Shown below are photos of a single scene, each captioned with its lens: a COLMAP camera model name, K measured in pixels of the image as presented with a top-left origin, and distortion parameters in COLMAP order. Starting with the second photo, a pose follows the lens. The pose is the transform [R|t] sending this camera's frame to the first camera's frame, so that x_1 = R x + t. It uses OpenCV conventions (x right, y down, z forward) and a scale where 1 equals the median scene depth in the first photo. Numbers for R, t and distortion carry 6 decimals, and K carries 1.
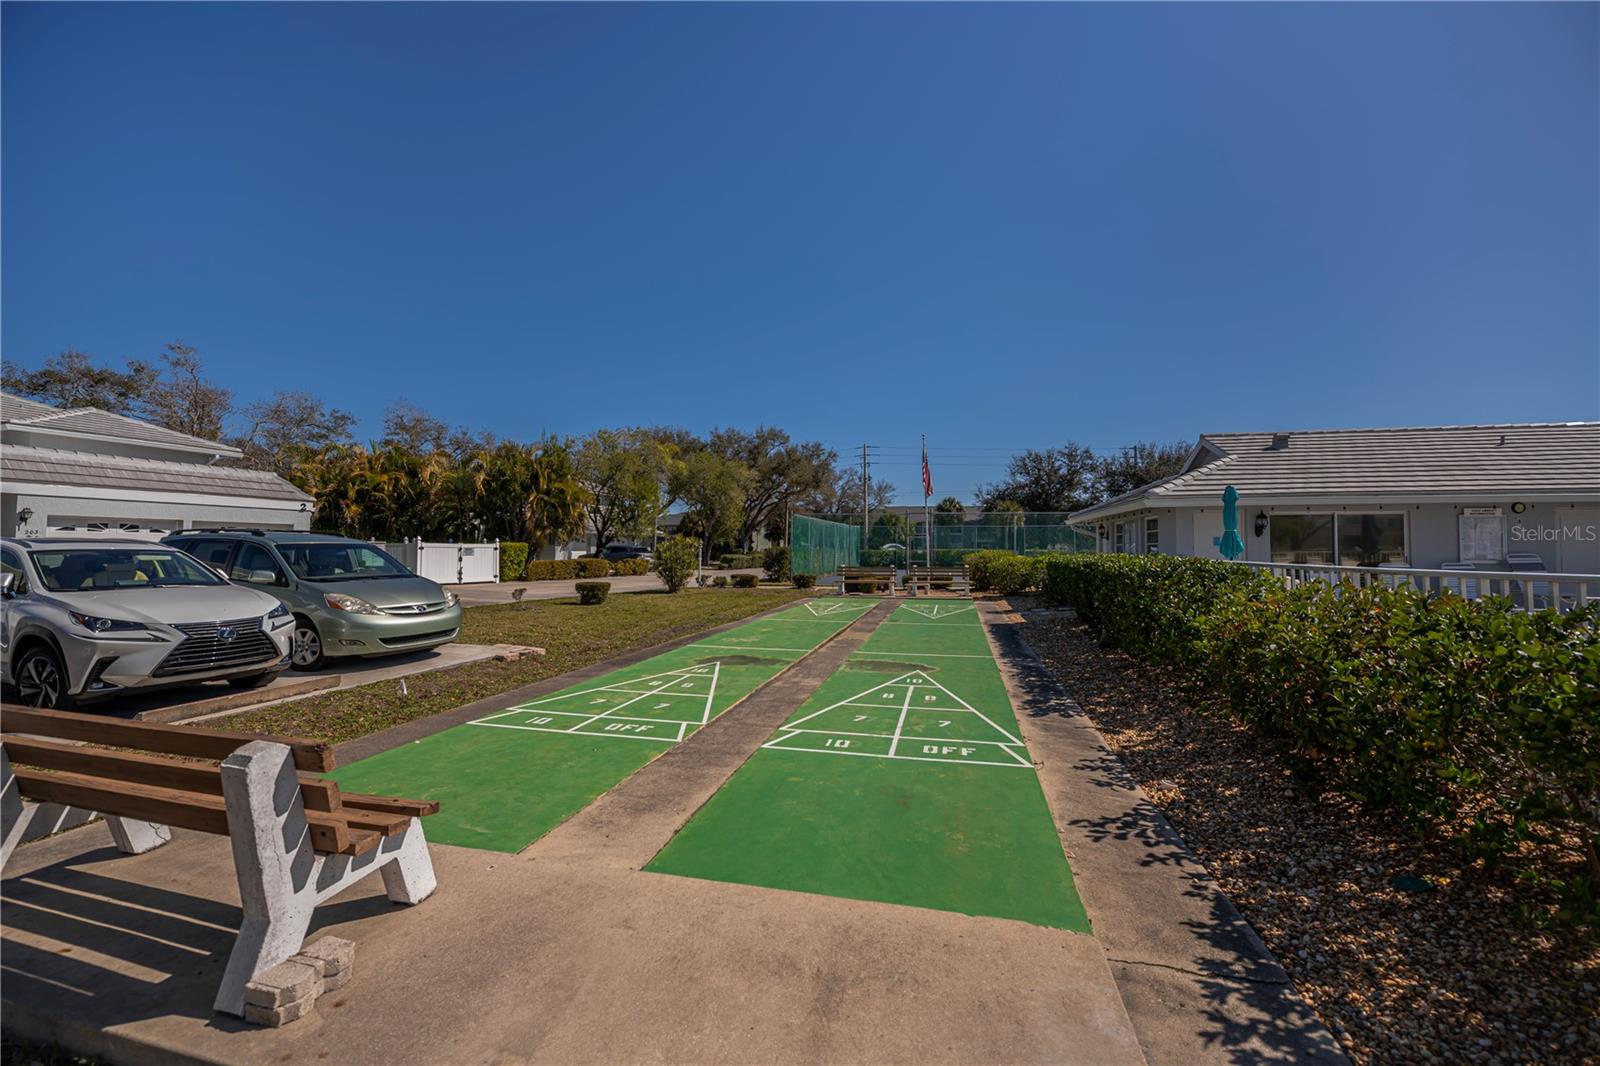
lens RADIAL K [[657.0, 0, 800.0], [0, 657.0, 533.0], [0, 0, 1]] dist [-0.002065, -0.000635]
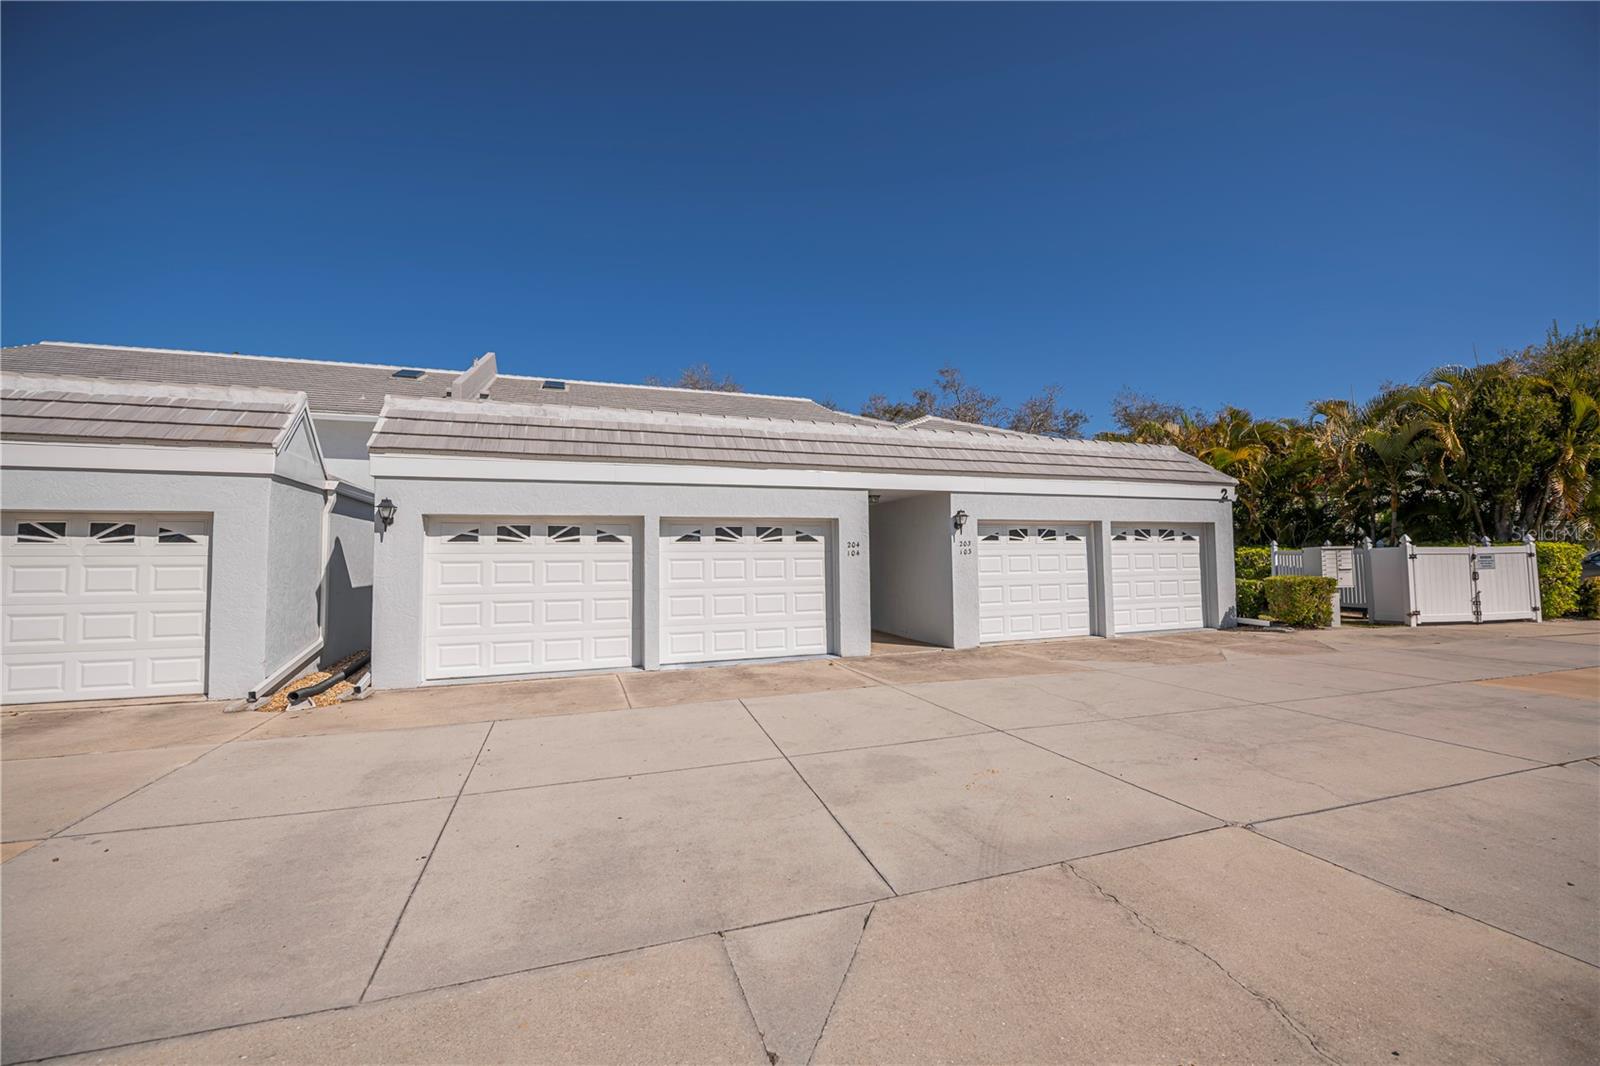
lens RADIAL K [[657.0, 0, 800.0], [0, 657.0, 533.0], [0, 0, 1]] dist [-0.002065, -0.000635]
pose [[0.618531, -0.047588, -0.784318, -0.438228], [0.037179, 0.998819, -0.031283, 0.001788], [0.784880, -0.009811, 0.619570, 0.249790]]
